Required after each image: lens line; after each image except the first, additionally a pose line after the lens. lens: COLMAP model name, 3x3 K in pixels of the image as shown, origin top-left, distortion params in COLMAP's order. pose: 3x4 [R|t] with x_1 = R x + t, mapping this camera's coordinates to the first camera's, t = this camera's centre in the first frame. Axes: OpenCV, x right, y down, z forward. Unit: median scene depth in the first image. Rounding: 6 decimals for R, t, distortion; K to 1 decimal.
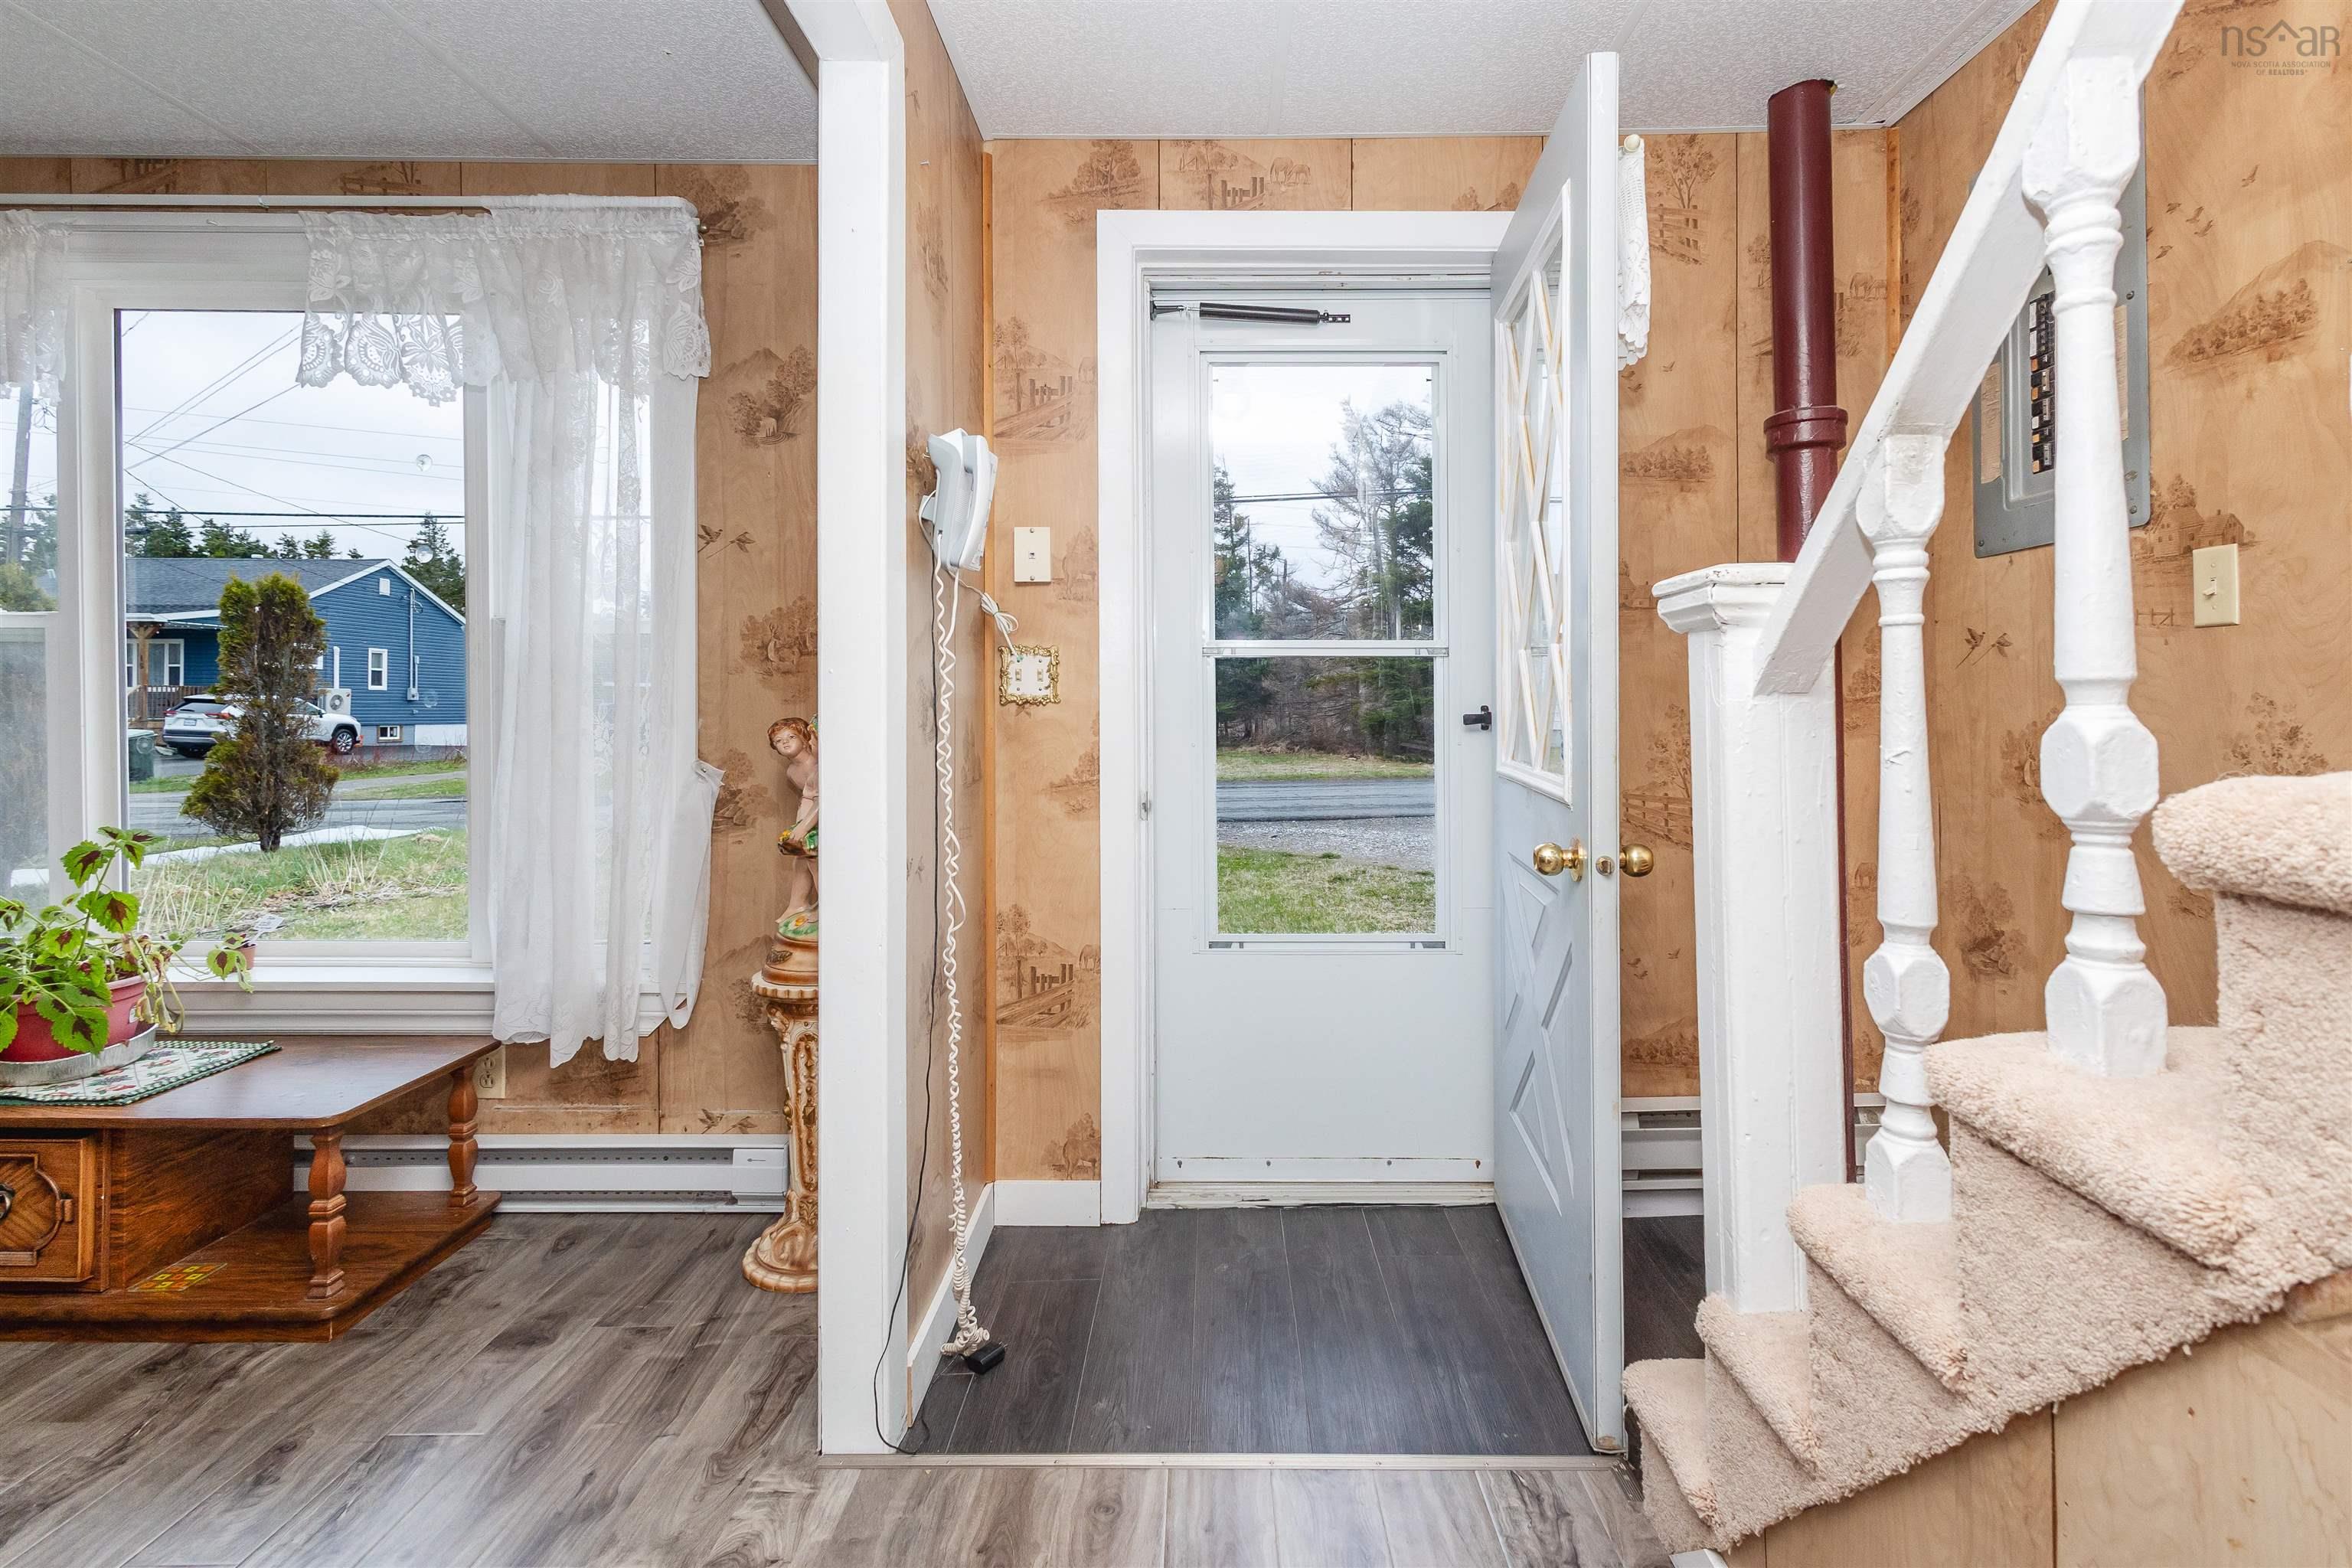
lens RADIAL K [[1113.2, 0, 1179.3], [0, 1113.2, 693.9], [0, 0, 1]] dist [0.002050, -0.001315]
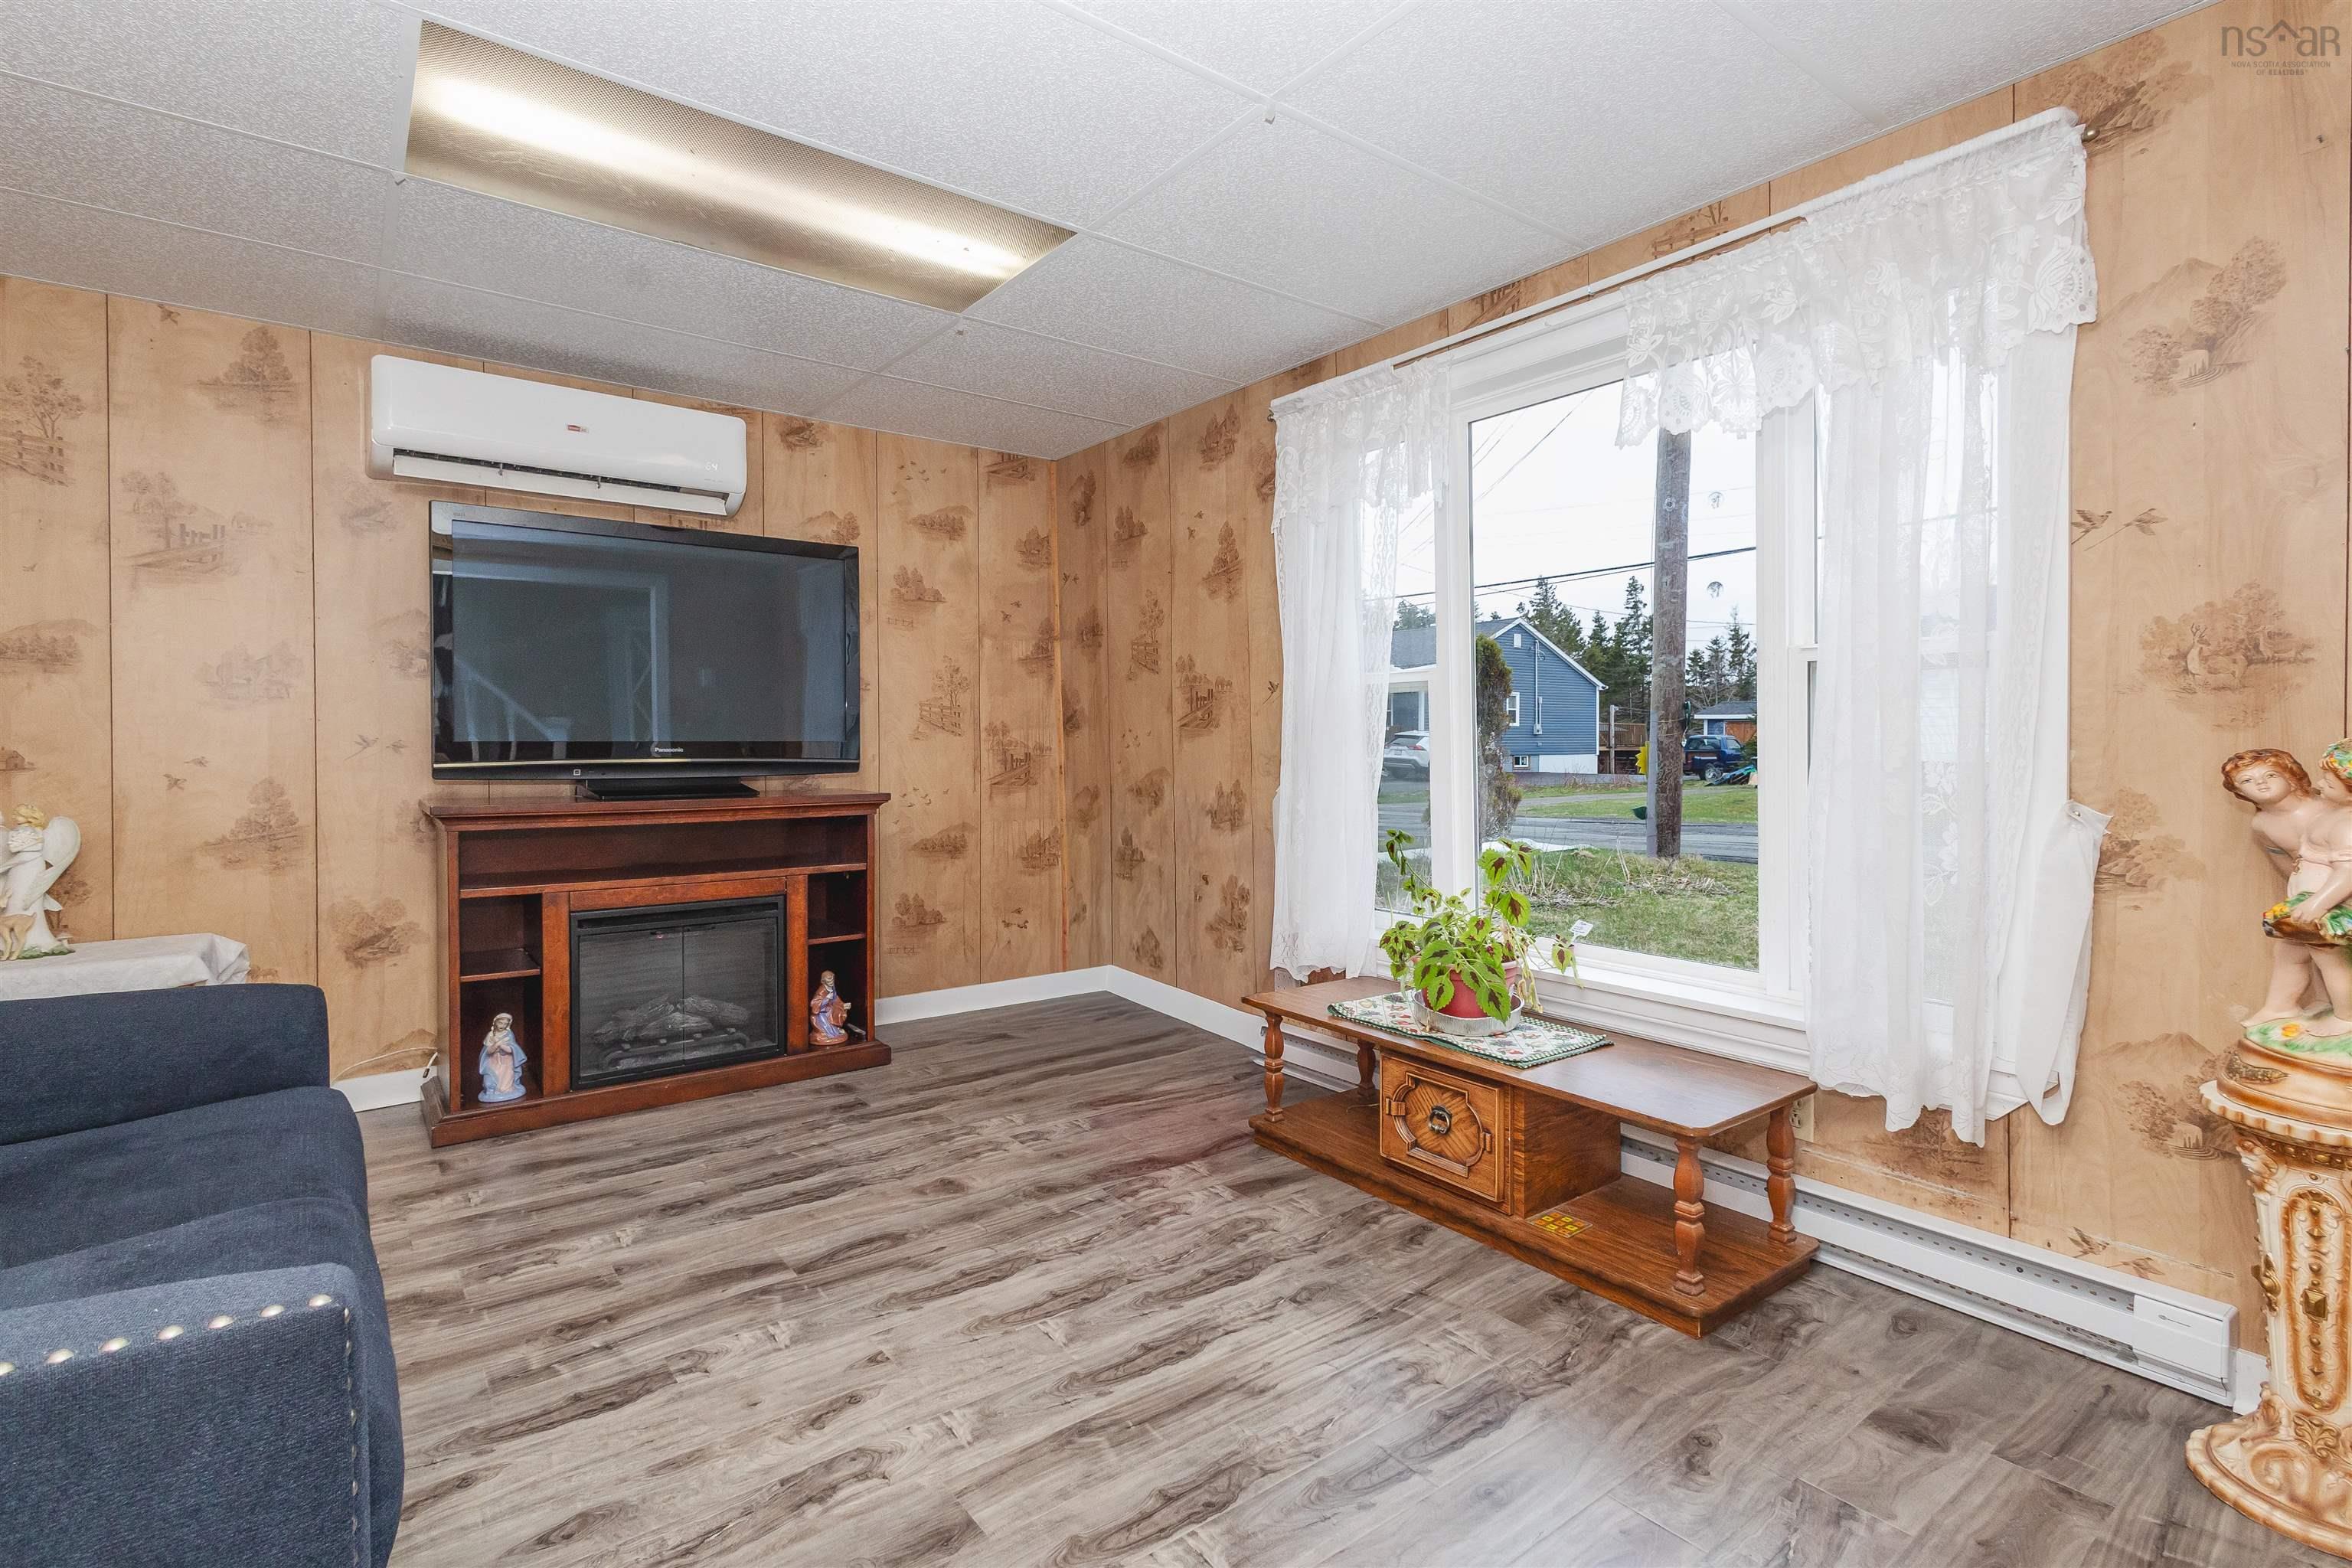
lens RADIAL K [[1087.8, 0, 1172.3], [0, 1087.8, 752.8], [0, 0, 1]] dist [0.000255, -0.000842]
pose [[0.587538, 0.002062, -0.809194, -0.183089], [0.017648, 0.999726, 0.015361, 0.000404], [0.809004, -0.023306, 0.587341, 0.002987]]
